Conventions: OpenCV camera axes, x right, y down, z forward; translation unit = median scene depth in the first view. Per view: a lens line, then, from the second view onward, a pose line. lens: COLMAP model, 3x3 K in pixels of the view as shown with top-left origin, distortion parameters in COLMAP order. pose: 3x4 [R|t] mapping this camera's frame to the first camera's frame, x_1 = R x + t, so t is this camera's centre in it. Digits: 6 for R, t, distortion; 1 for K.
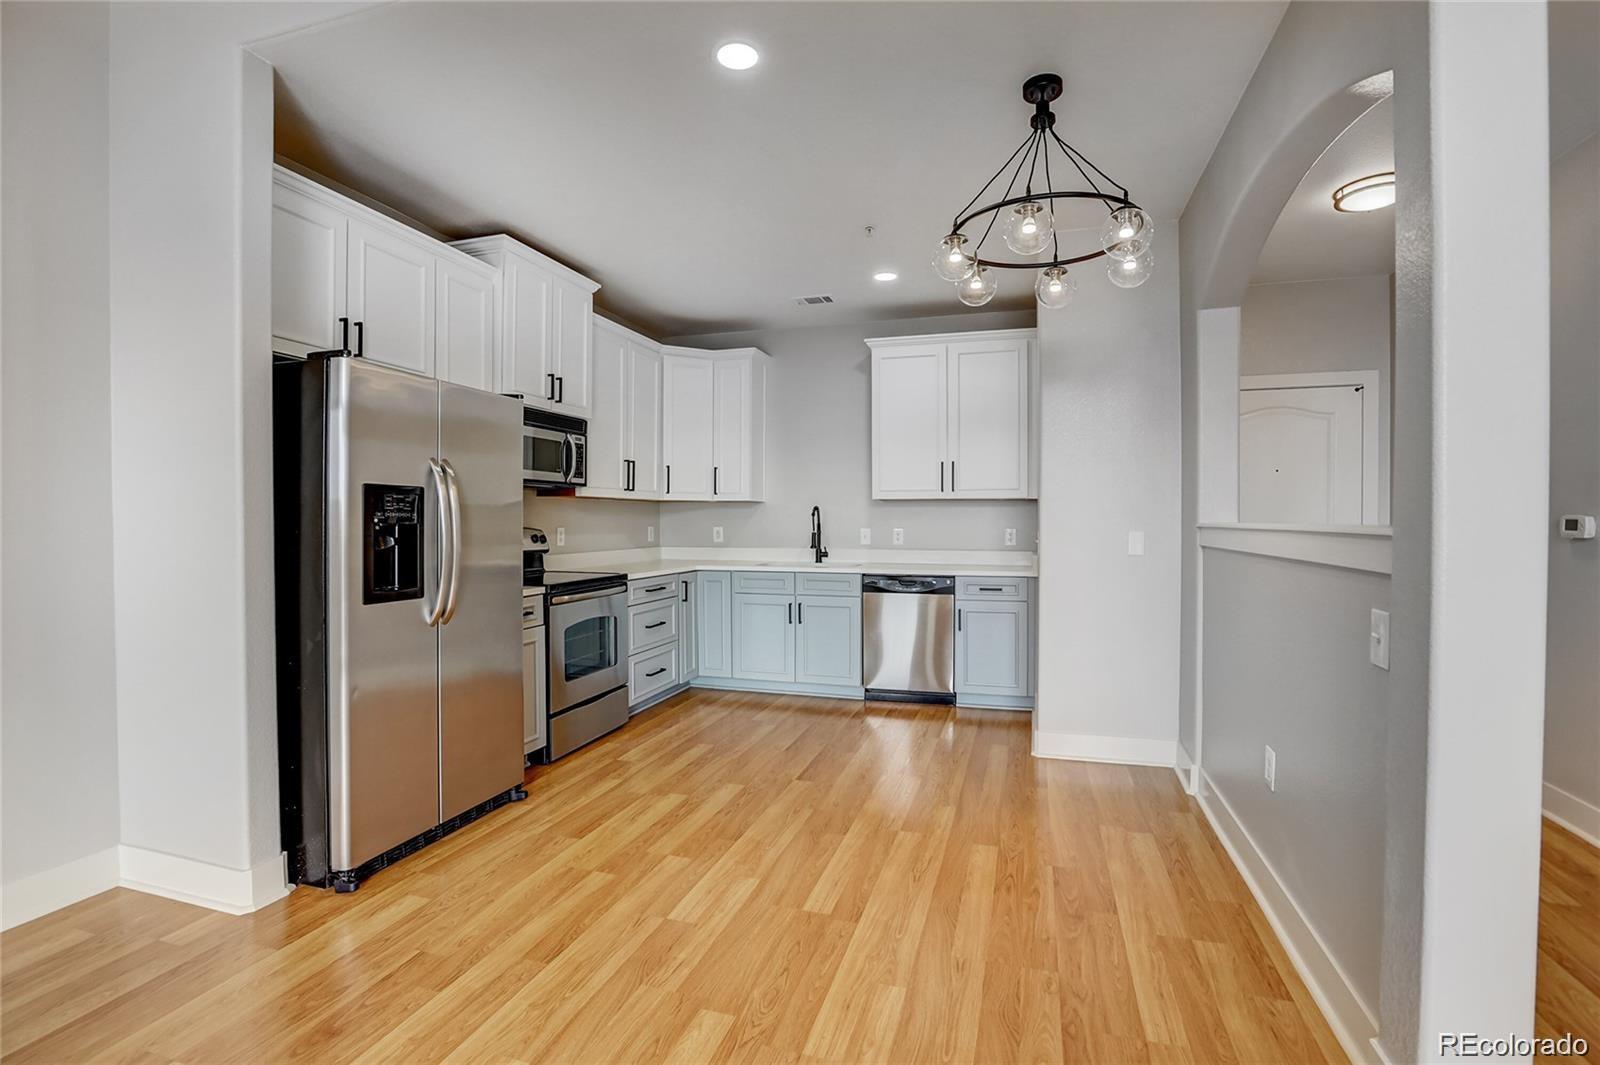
lens RADIAL K [[736.3, 0, 806.3], [0, 736.3, 531.2], [0, 0, 1]] dist [-0.031232, 0.004777]
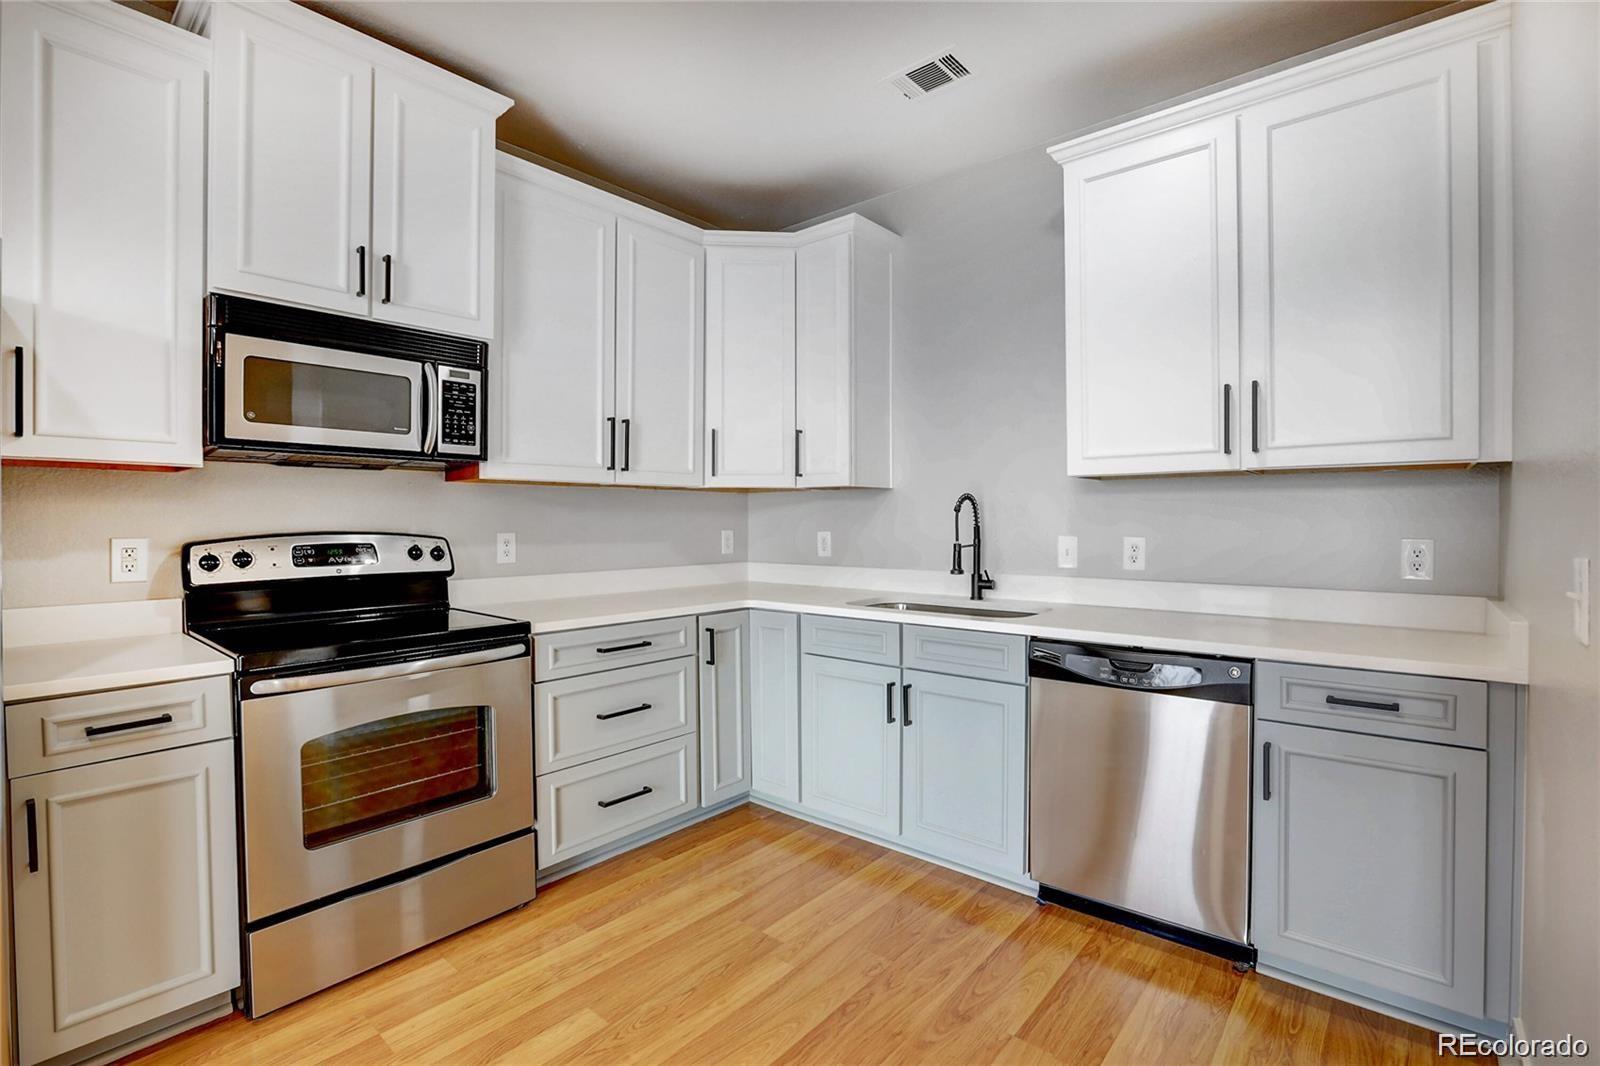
lens RADIAL K [[736.3, 0, 808.4], [0, 736.3, 526.1], [0, 0, 1]] dist [-0.031232, 0.004777]
pose [[0.918416, 0.001233, -0.395613, 0.133009], [-0.004122, 0.999971, -0.006452, -0.007602], [0.395594, 0.007556, 0.918395, 0.530142]]
